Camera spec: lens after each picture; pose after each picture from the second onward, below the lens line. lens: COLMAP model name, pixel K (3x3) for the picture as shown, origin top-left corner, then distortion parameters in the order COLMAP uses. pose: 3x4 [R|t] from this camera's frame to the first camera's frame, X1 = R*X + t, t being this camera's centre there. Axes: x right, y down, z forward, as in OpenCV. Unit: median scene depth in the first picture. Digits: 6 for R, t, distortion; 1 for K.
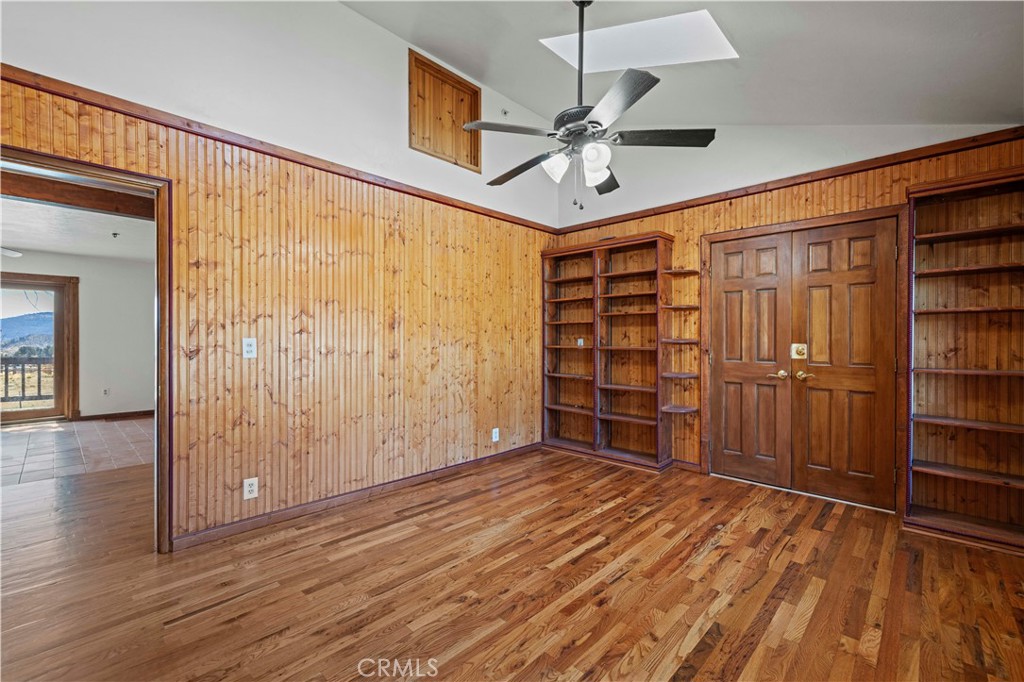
lens RADIAL K [[441.7, 0, 512.0], [0, 441.7, 341.0], [0, 0, 1]] dist [0.002149, 0.000103]
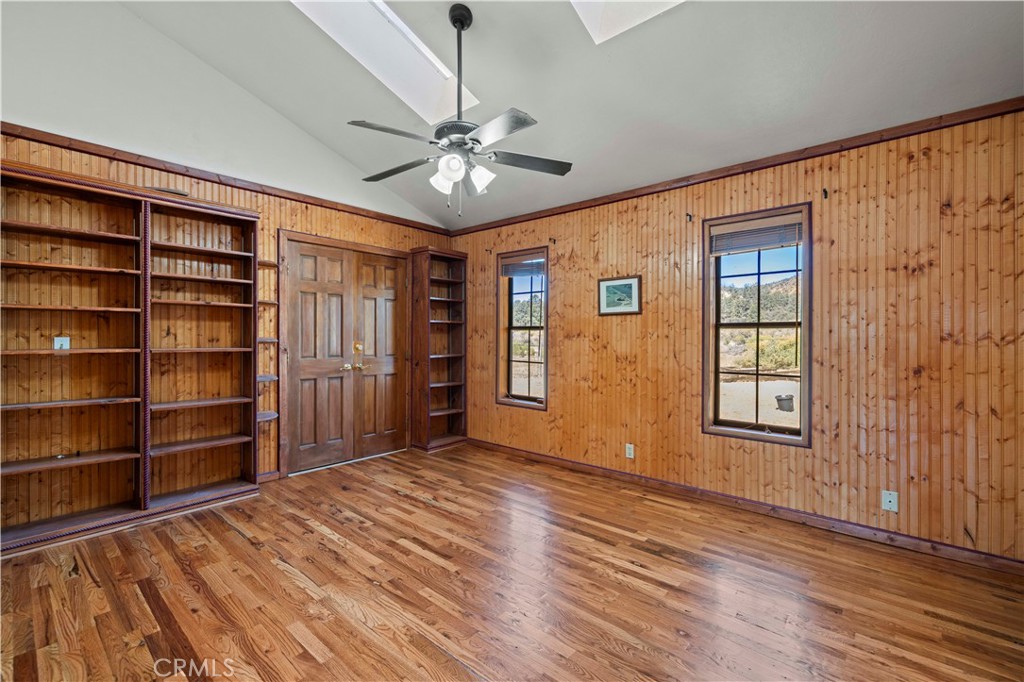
lens RADIAL K [[436.3, 0, 506.6], [0, 436.3, 338.4], [0, 0, 1]] dist [0.002674, -0.000120]
pose [[-0.041470, -0.002080, 0.999138, -0.615459], [0.002793, 0.999994, 0.002198, -0.004352], [-0.999136, 0.002882, -0.041464, 0.638336]]
